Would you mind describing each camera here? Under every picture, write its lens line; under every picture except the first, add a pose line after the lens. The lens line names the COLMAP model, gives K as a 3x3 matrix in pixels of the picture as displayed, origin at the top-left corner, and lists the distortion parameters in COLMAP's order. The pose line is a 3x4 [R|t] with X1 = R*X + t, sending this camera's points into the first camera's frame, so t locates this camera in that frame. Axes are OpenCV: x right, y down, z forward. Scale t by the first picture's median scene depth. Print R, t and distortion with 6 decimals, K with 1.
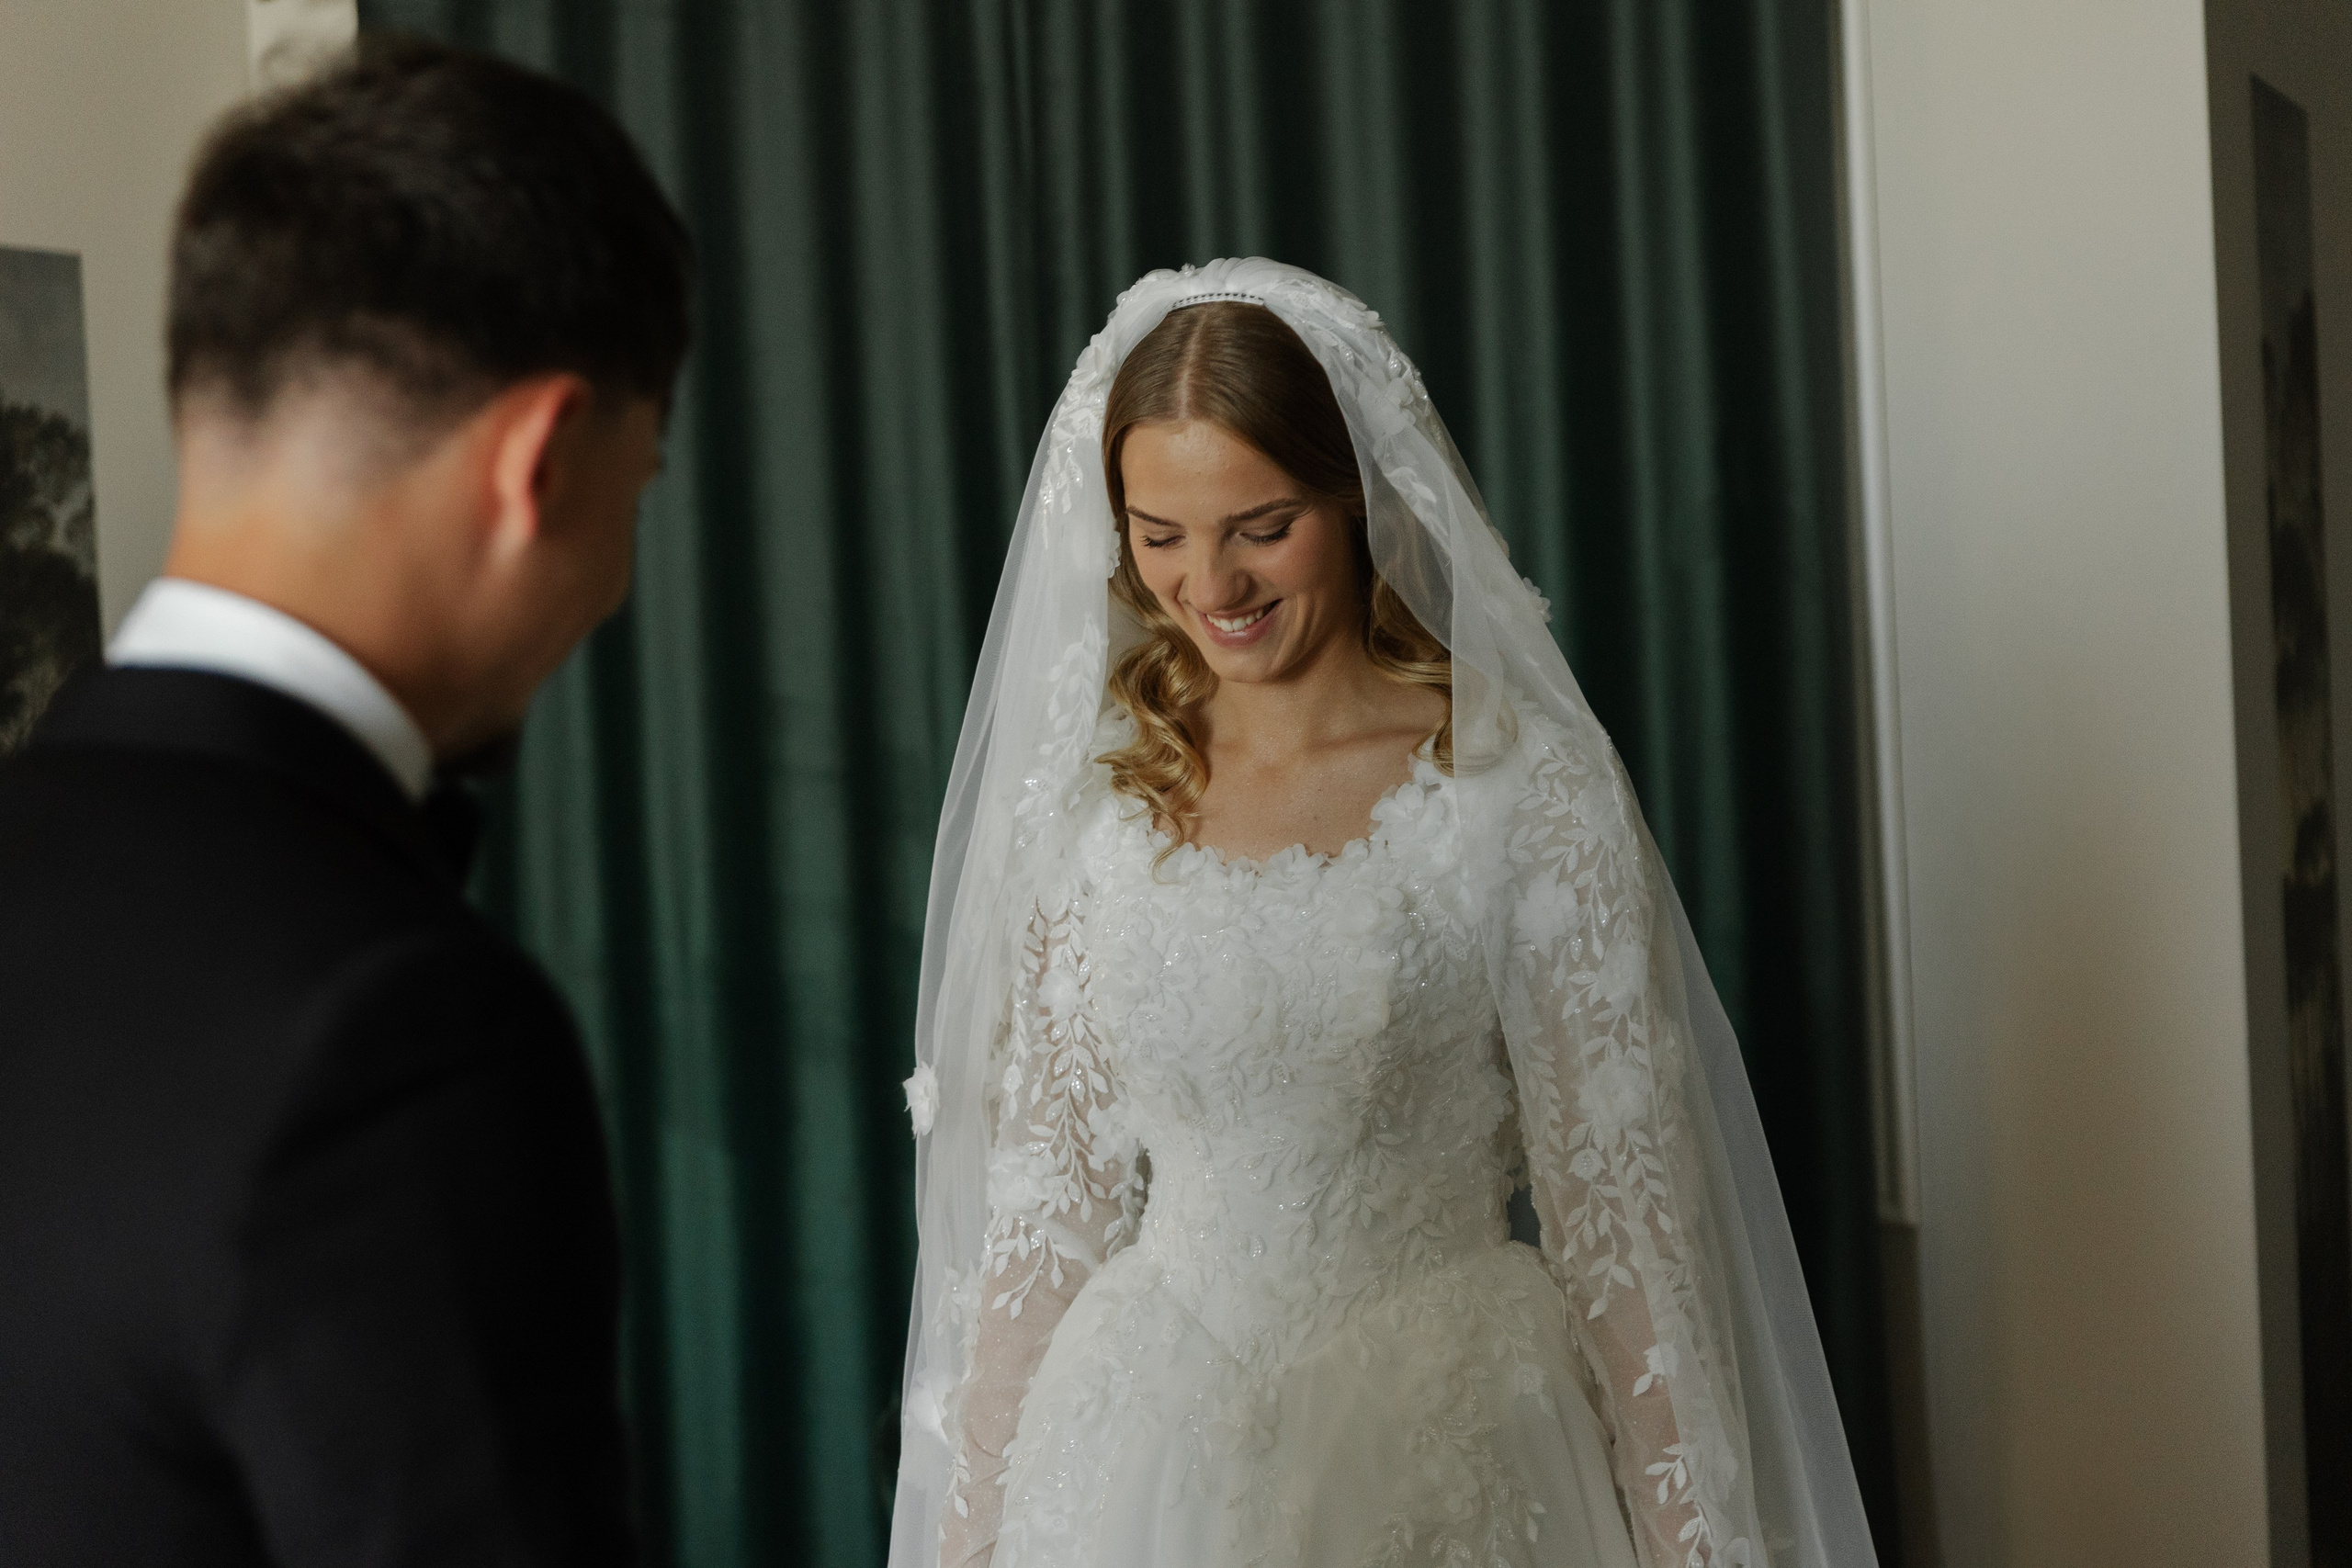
lens RADIAL K [[3530.5, 0, 1190.7], [0, 3530.5, 767.3], [0, 0, 1]] dist [0.057790, 0.000000]
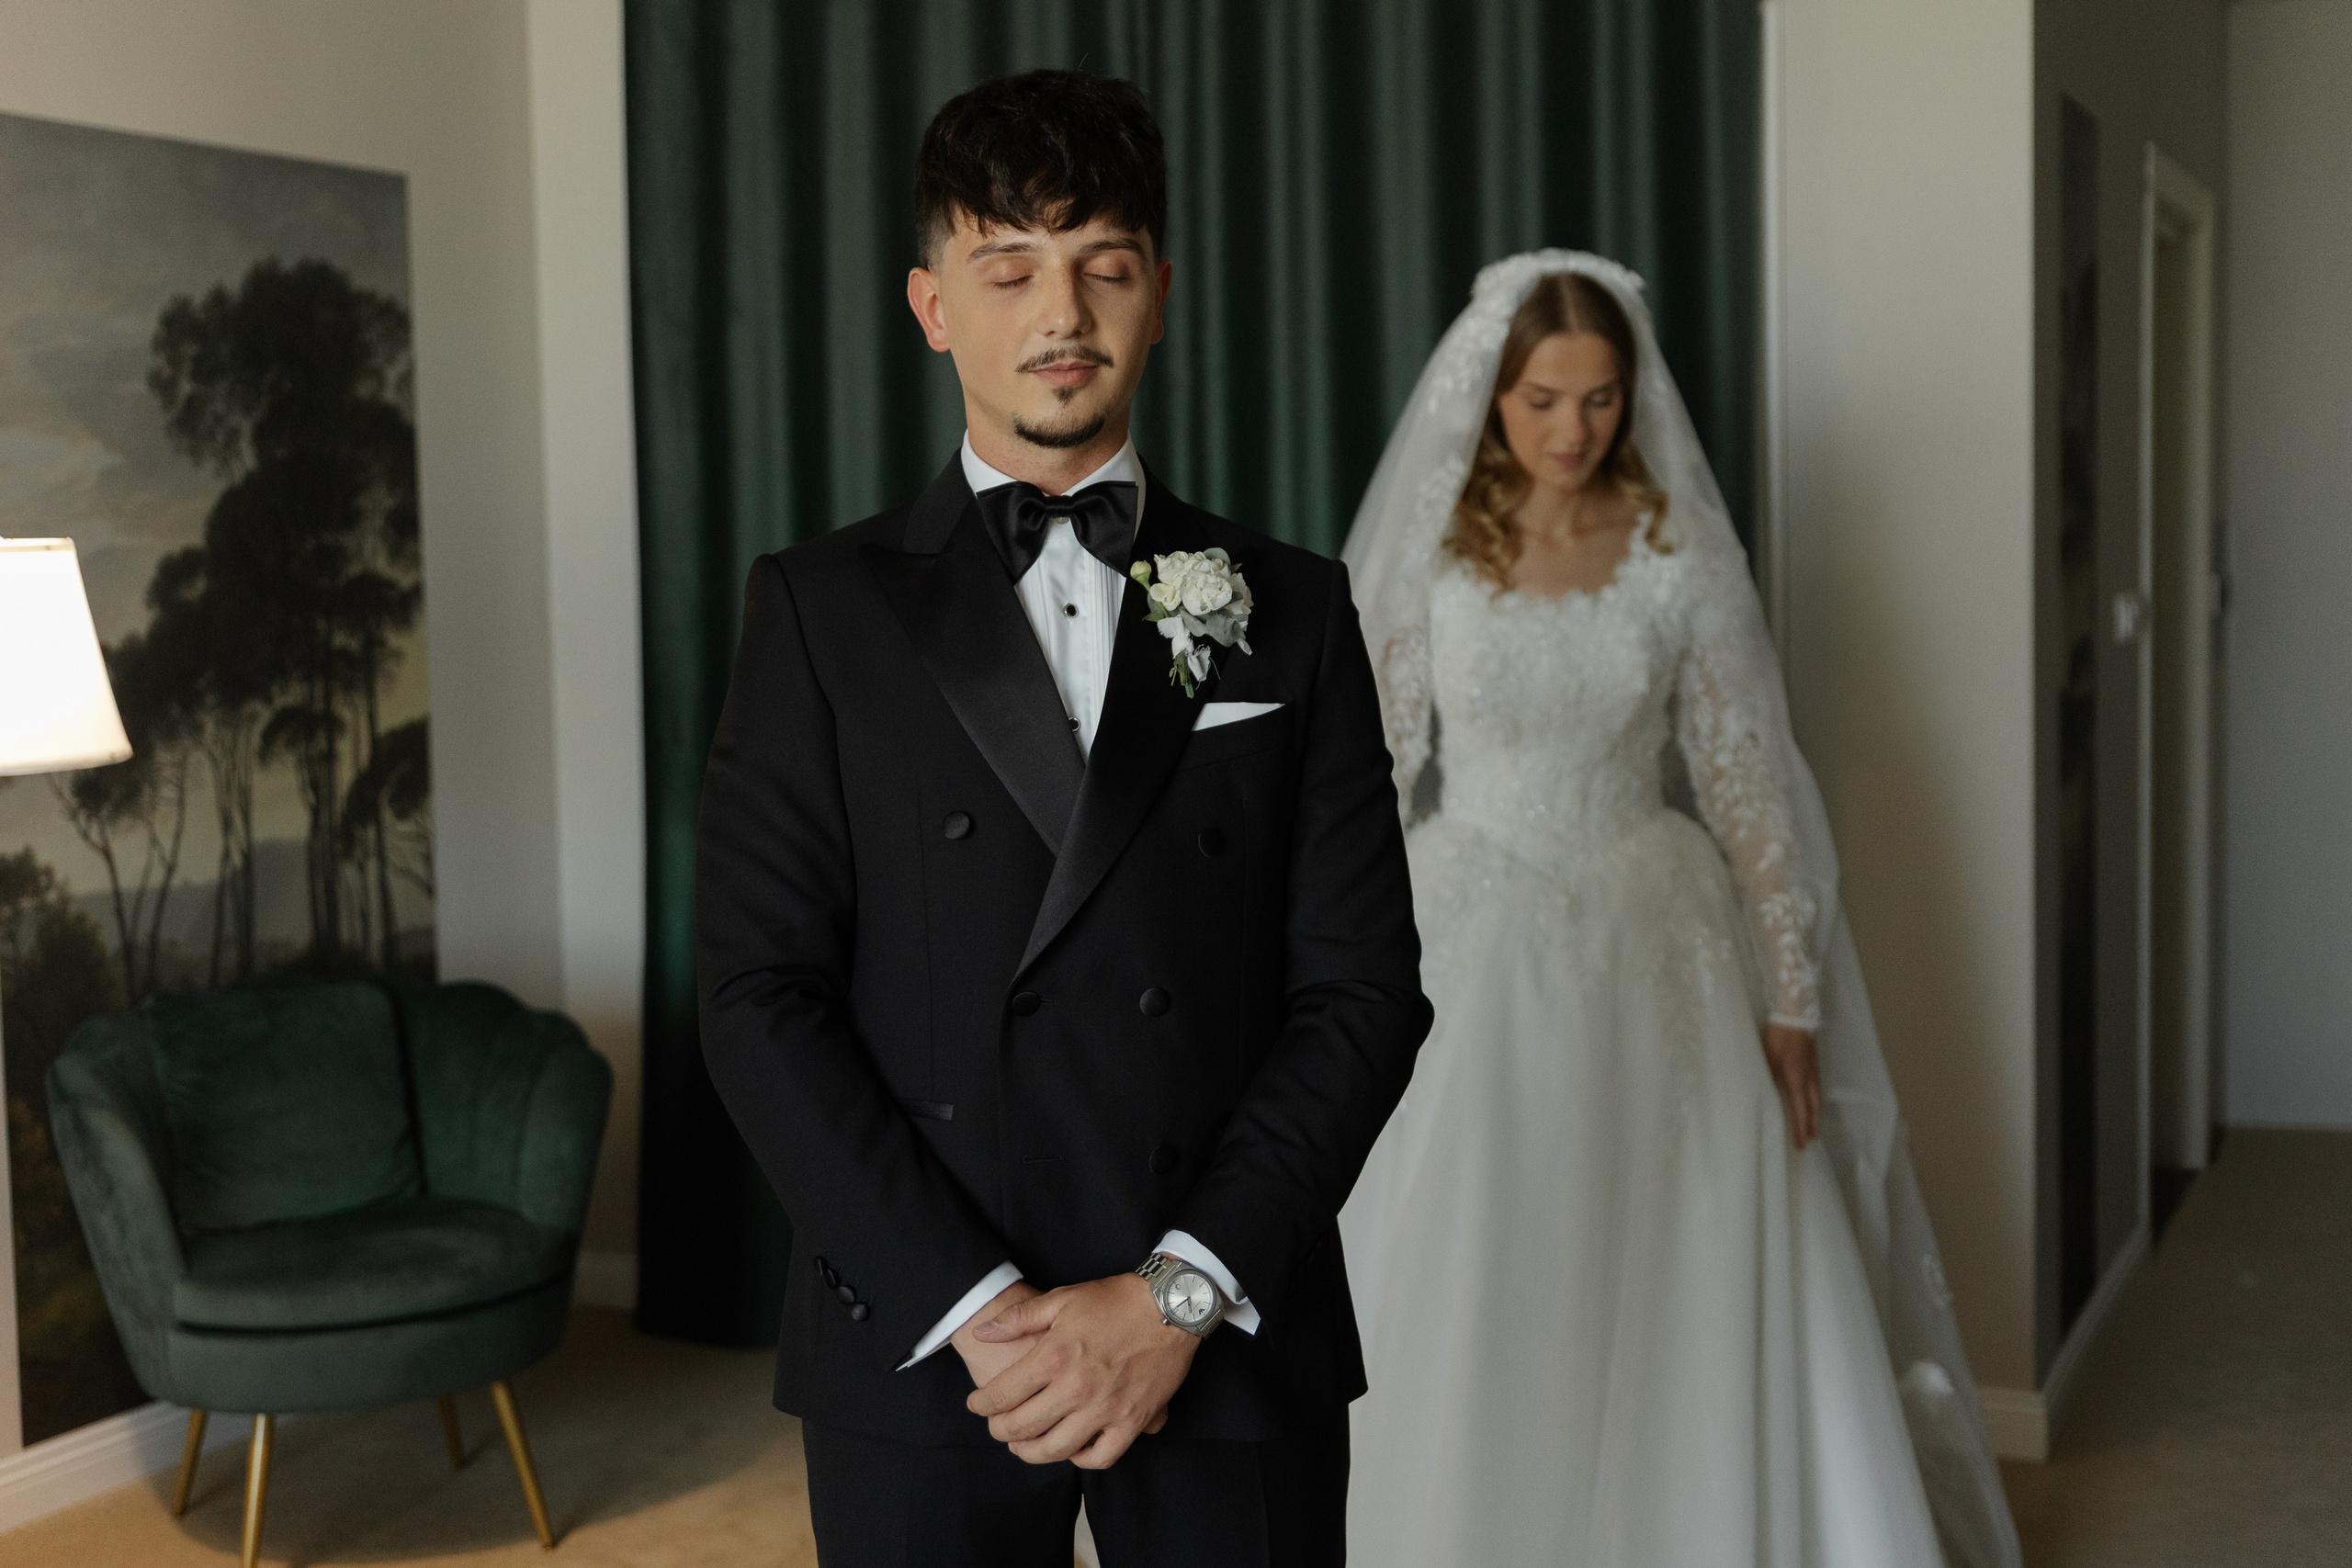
lens RADIAL K [[3075.7, 0, 1168.7], [0, 3075.7, 774.8], [0, 0, 1]] dist [0.036298, 0.000000]
pose [[0.999112, 0.024622, 0.034177, -0.210534], [-0.026280, 0.998455, 0.048957, 0.043098], [-0.032918, -0.049812, 0.998216, -0.491705]]
